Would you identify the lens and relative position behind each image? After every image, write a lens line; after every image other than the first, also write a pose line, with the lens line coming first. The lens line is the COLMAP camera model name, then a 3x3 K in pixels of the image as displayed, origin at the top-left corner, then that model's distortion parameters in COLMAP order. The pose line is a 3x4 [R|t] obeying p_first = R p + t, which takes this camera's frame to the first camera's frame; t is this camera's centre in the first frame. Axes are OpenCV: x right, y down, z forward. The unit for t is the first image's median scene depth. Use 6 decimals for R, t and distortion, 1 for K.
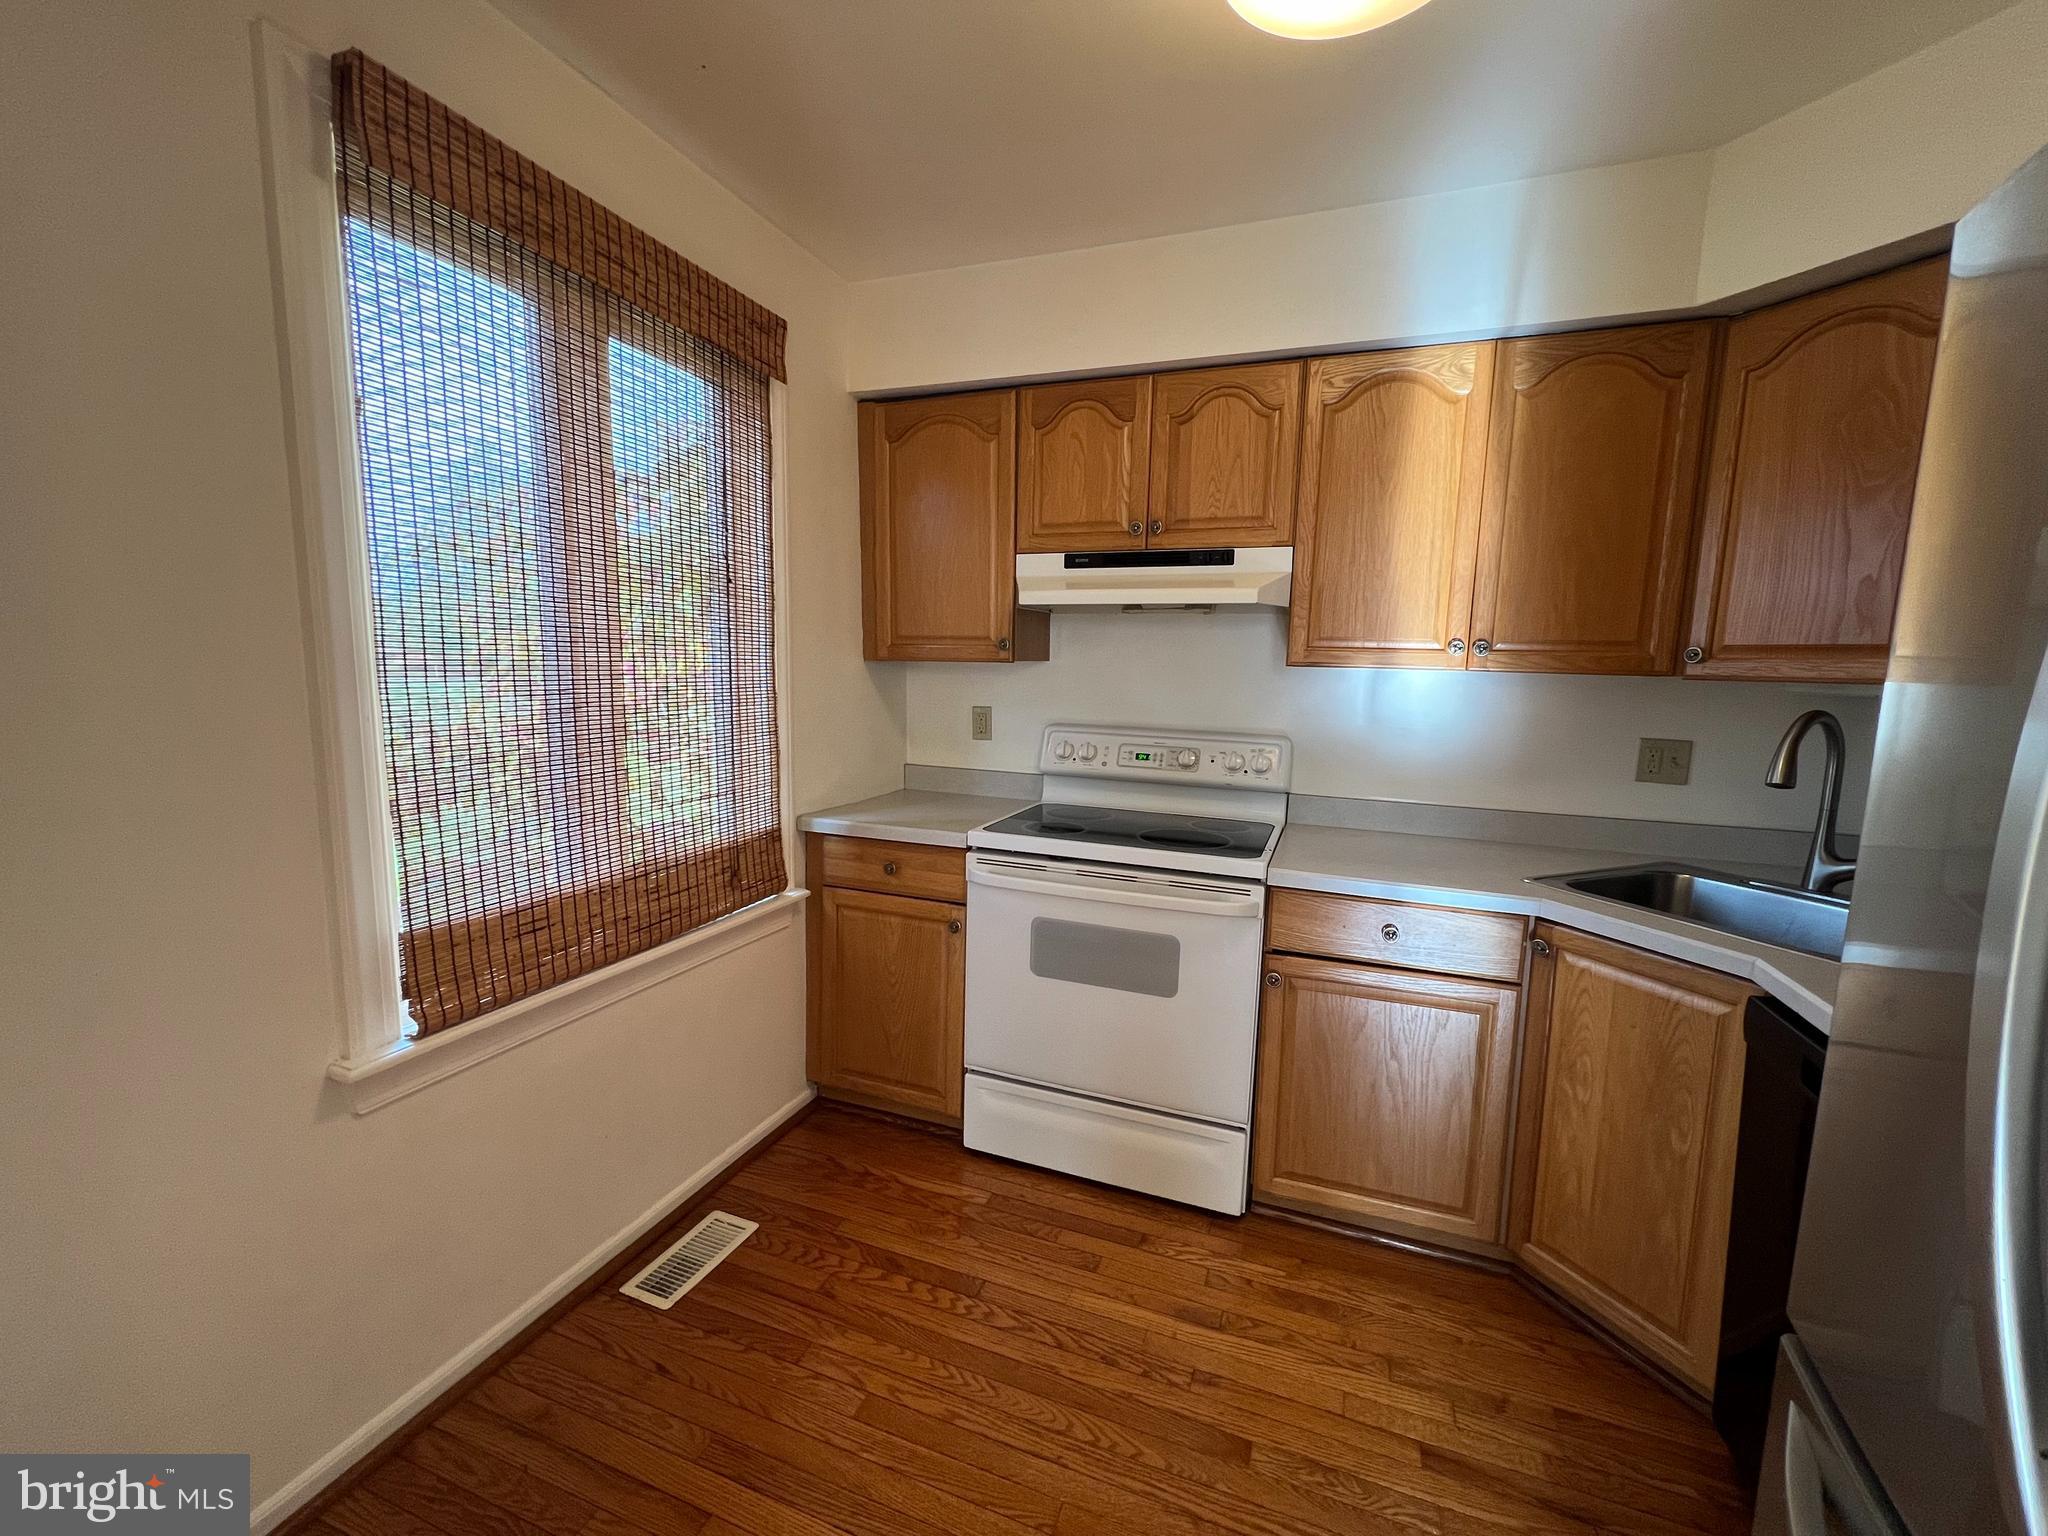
lens RADIAL K [[828.6, 0, 1027.8], [0, 828.6, 770.2], [0, 0, 1]] dist [-0.002413, -0.000471]
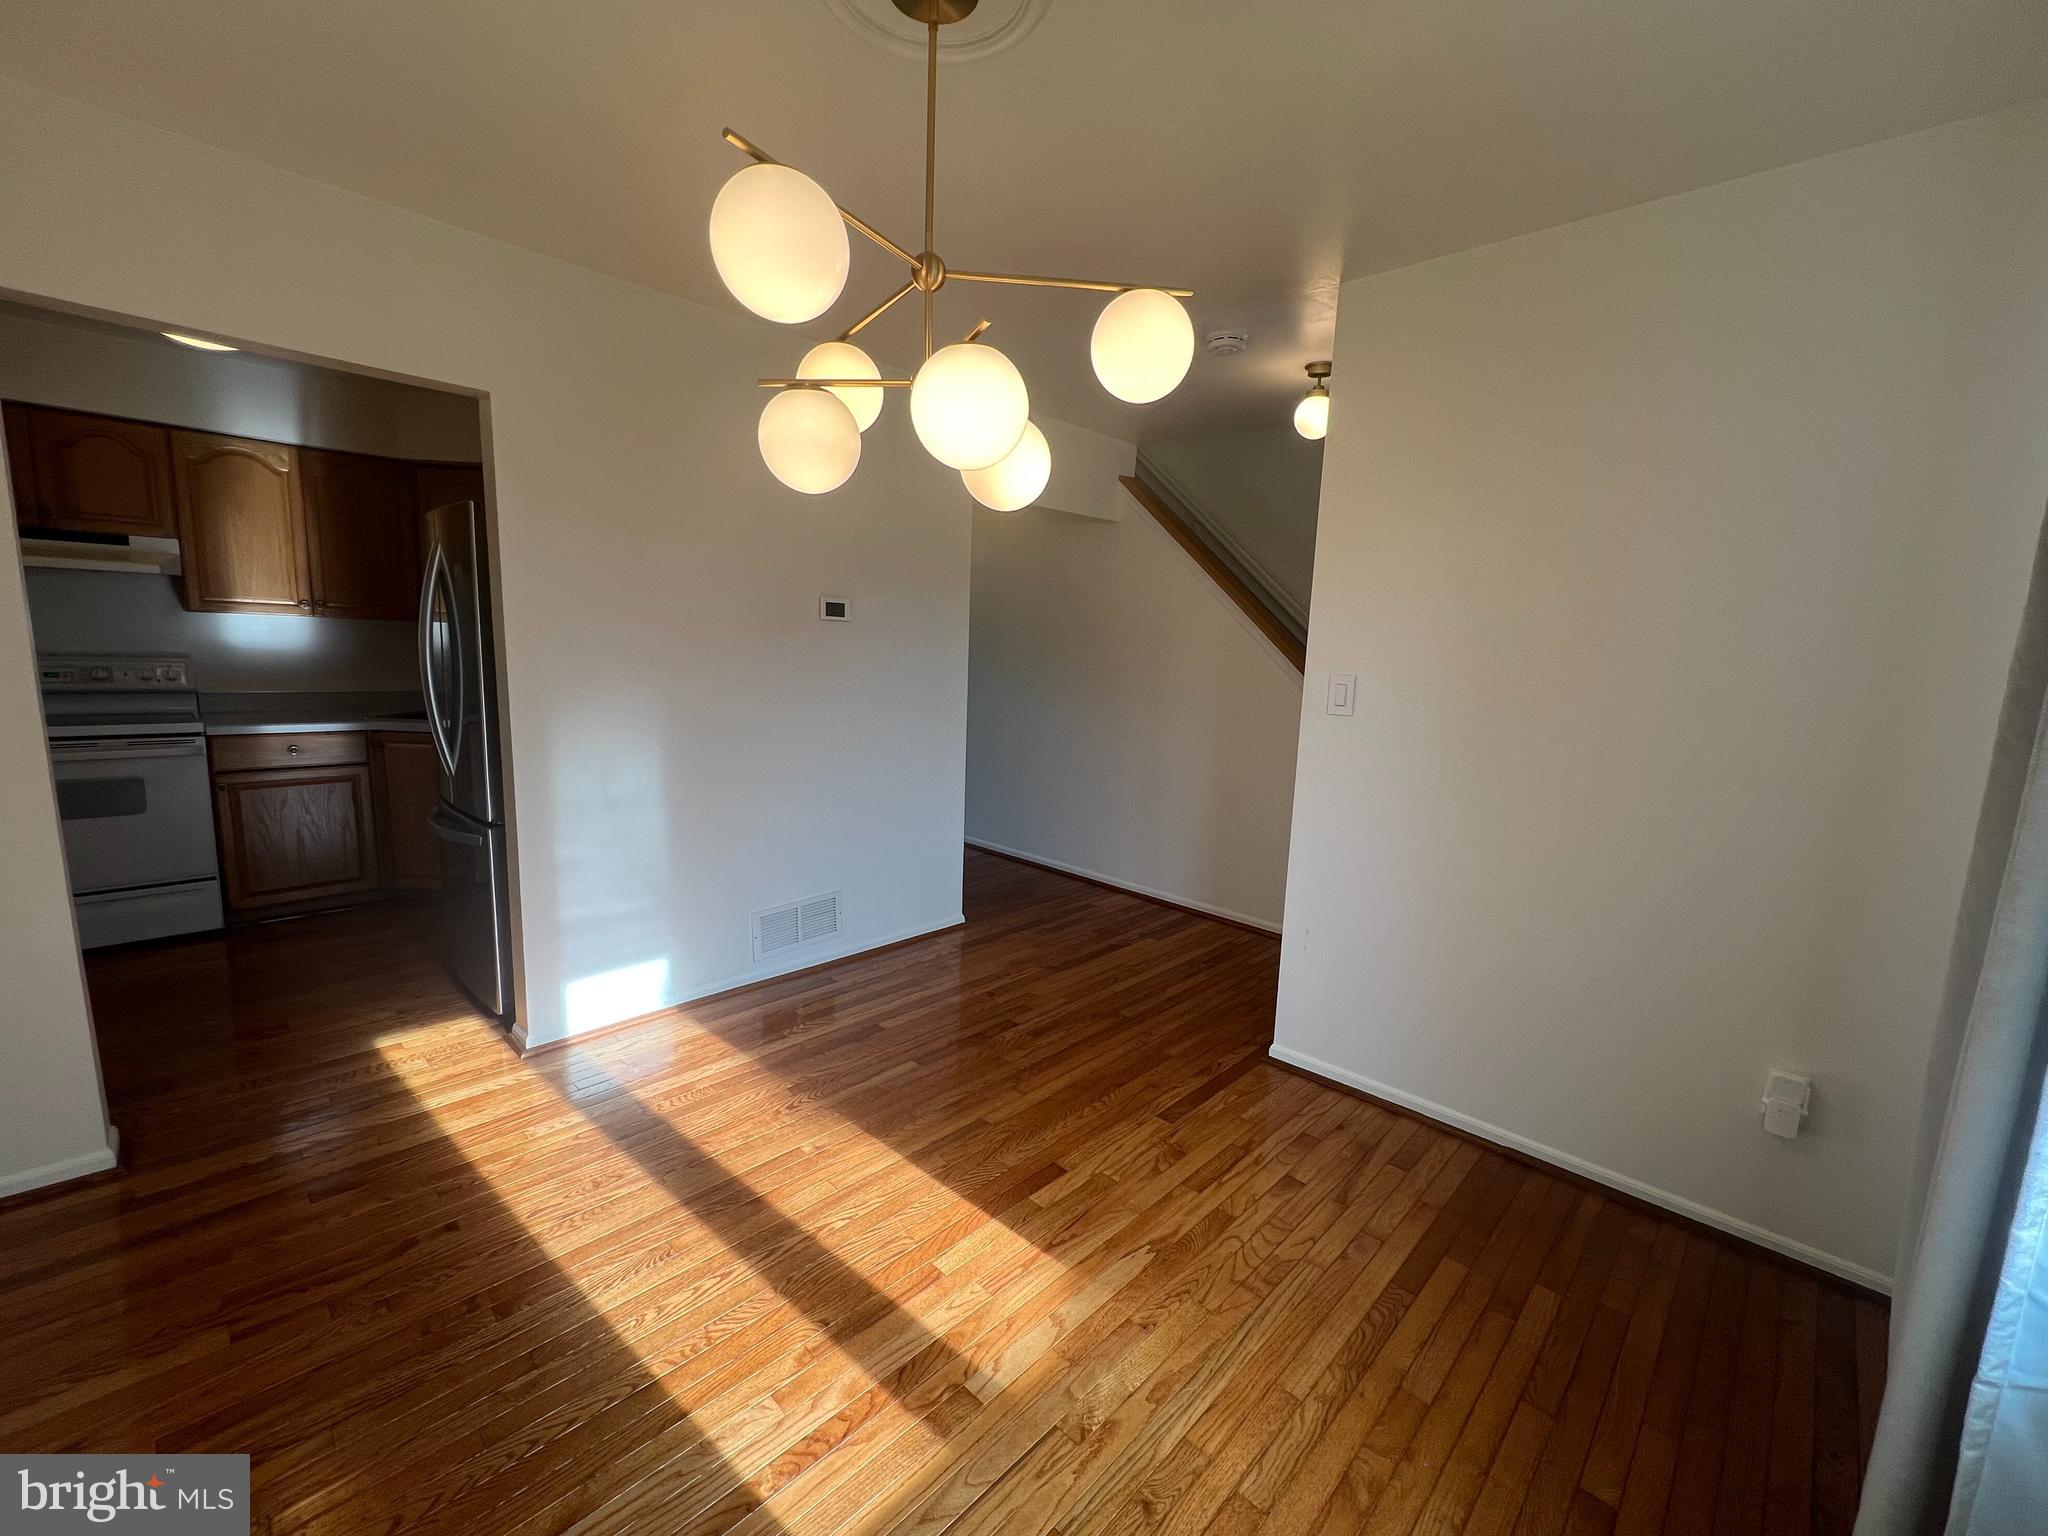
lens RADIAL K [[828.6, 0, 1027.8], [0, 828.6, 770.2], [0, 0, 1]] dist [-0.002413, -0.000471]
pose [[0.381431, -0.148011, 0.912471, -0.669443], [0.081772, 0.988631, 0.126183, 0.130870], [-0.920773, 0.026485, 0.389198, -1.319329]]
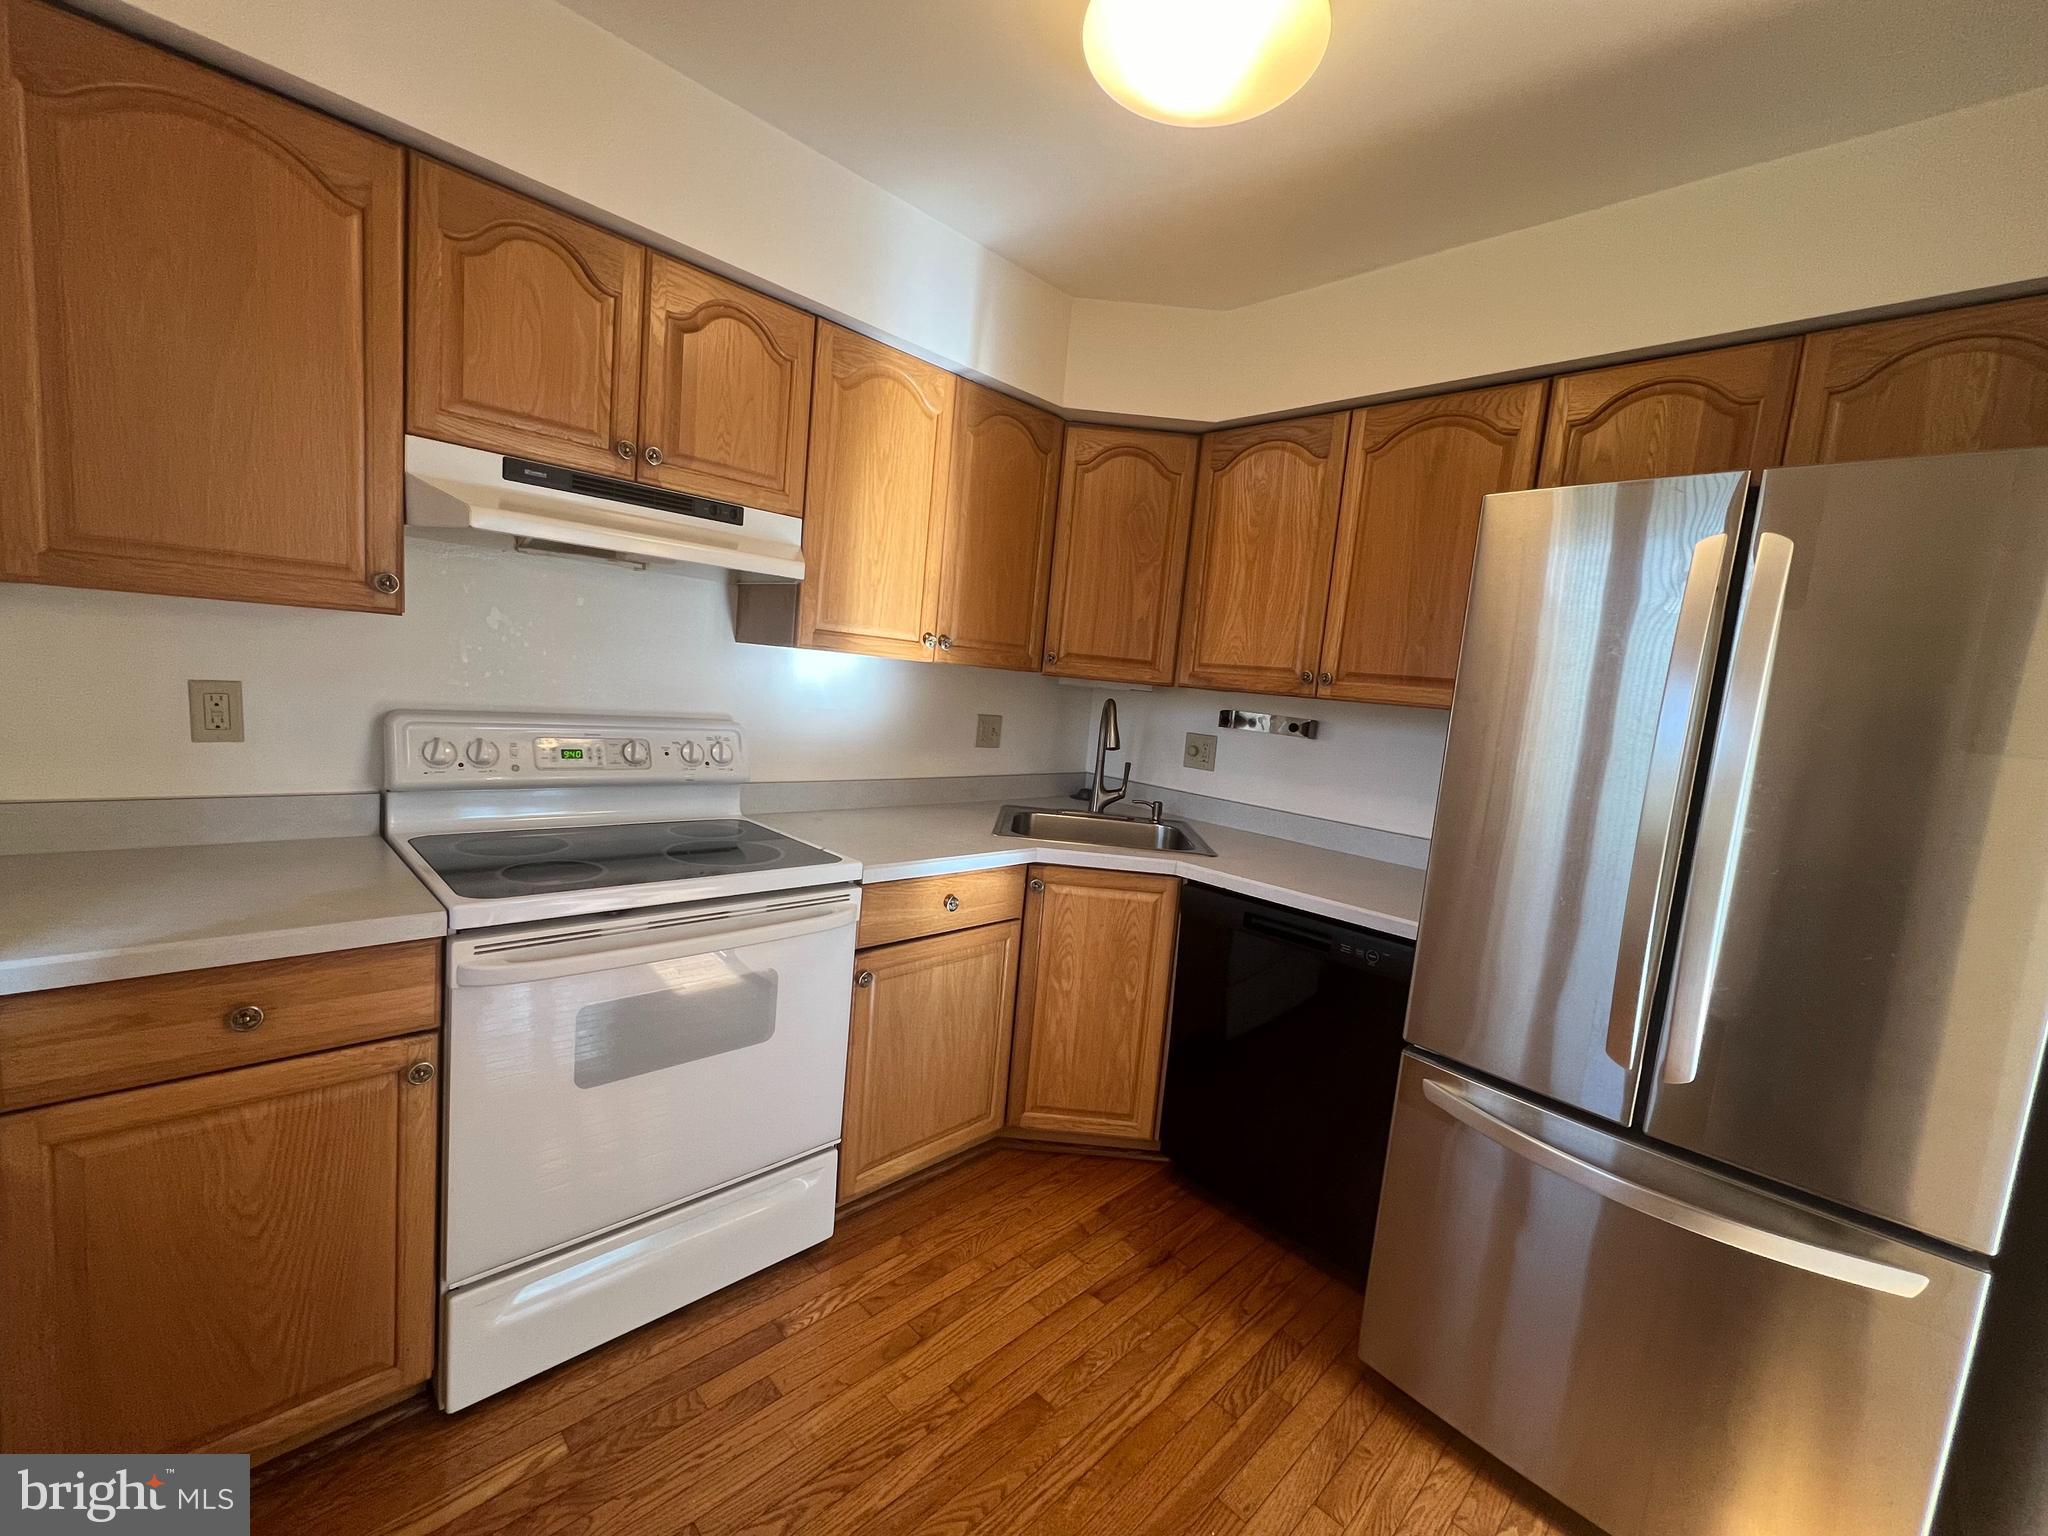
lens RADIAL K [[828.6, 0, 1027.8], [0, 828.6, 770.2], [0, 0, 1]] dist [-0.002413, -0.000471]
pose [[0.417925, -0.092103, 0.903801, -0.474968], [0.034372, 0.995738, 0.085578, -0.067173], [-0.907831, -0.004700, 0.419310, 0.418662]]
